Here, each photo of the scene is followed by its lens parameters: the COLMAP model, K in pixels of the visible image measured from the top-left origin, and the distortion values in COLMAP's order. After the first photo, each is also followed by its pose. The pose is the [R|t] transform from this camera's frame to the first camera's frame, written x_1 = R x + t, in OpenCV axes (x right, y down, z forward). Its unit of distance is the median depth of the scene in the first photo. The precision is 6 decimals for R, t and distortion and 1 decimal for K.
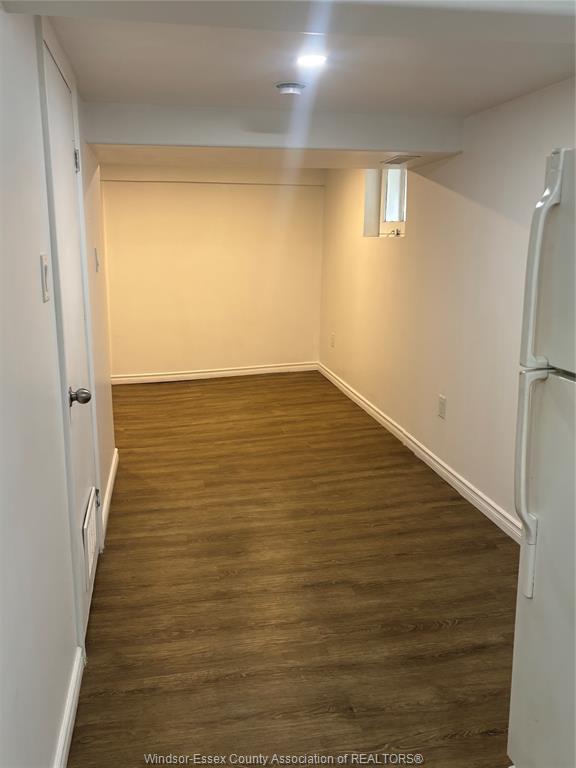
lens RADIAL K [[677.6, 0, 291.6], [0, 677.6, 382.0], [0, 0, 1]] dist [0.021886, -0.027309]
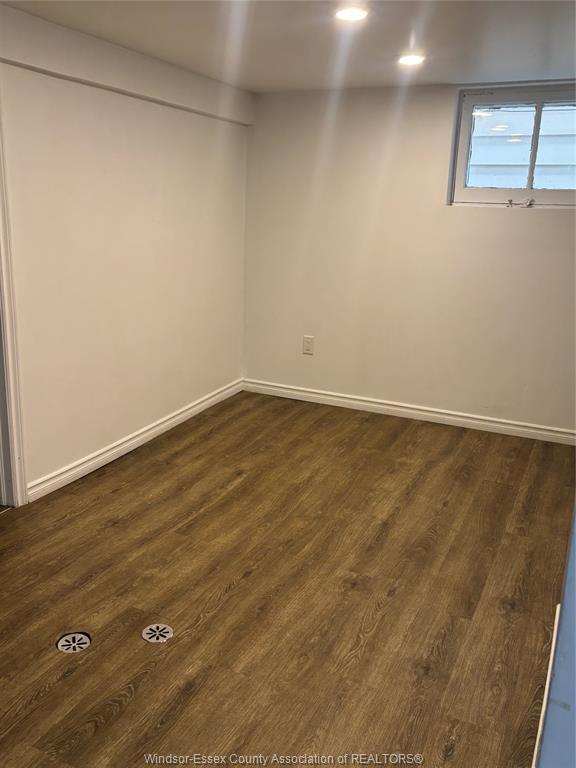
lens RADIAL K [[677.6, 0, 286.9], [0, 677.6, 385.2], [0, 0, 1]] dist [0.021886, -0.027309]
pose [[0.600739, -0.192931, 0.775816, -0.672059], [0.139779, 0.980843, 0.135681, -0.154677], [-0.787130, 0.026934, 0.616198, 0.721387]]
